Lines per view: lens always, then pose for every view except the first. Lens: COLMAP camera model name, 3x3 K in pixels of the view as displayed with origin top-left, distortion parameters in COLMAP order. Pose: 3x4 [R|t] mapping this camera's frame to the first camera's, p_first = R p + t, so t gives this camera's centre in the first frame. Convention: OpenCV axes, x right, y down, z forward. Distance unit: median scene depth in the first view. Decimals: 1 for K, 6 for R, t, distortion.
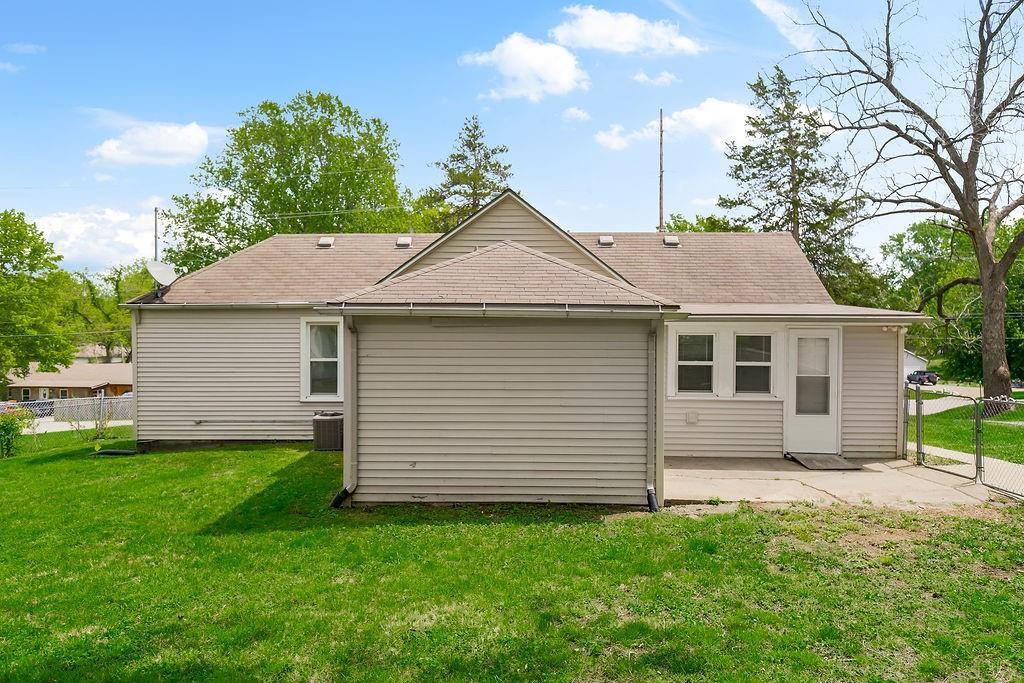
lens RADIAL K [[645.3, 0, 513.8], [0, 645.3, 343.9], [0, 0, 1]] dist [0.003942, -0.000431]
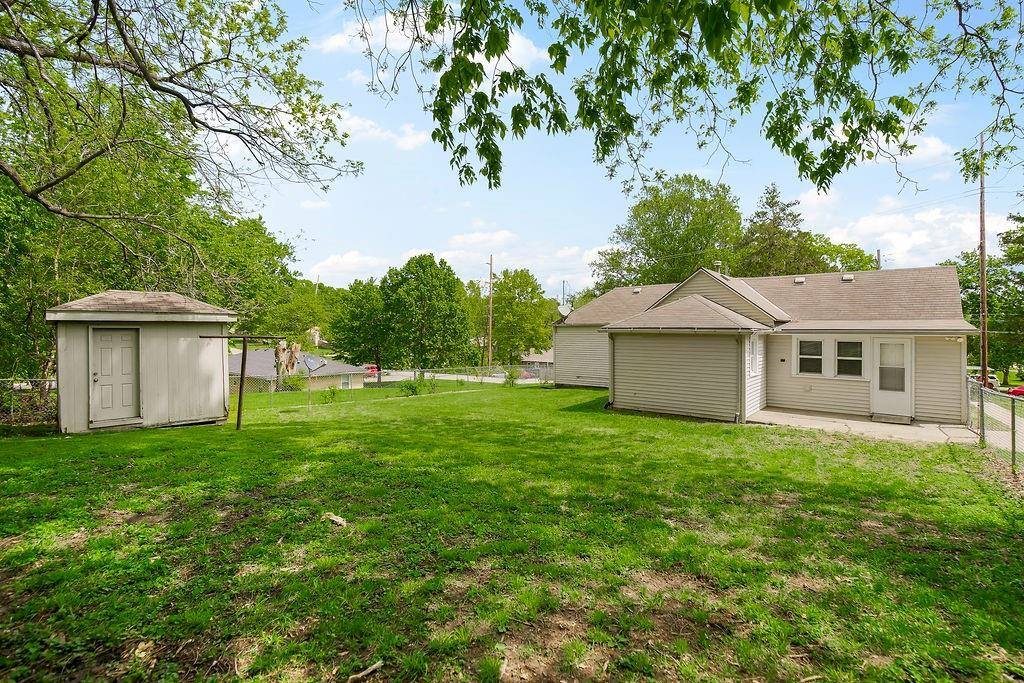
lens RADIAL K [[479.9, 0, 511.7], [0, 479.9, 338.2], [0, 0, 1]] dist [-0.003081, 0.000636]
pose [[0.768681, 0.007839, -0.639585, 0.400837], [-0.008539, 0.999962, 0.001993, -0.013427], [0.639576, 0.003929, 0.768718, -0.425471]]
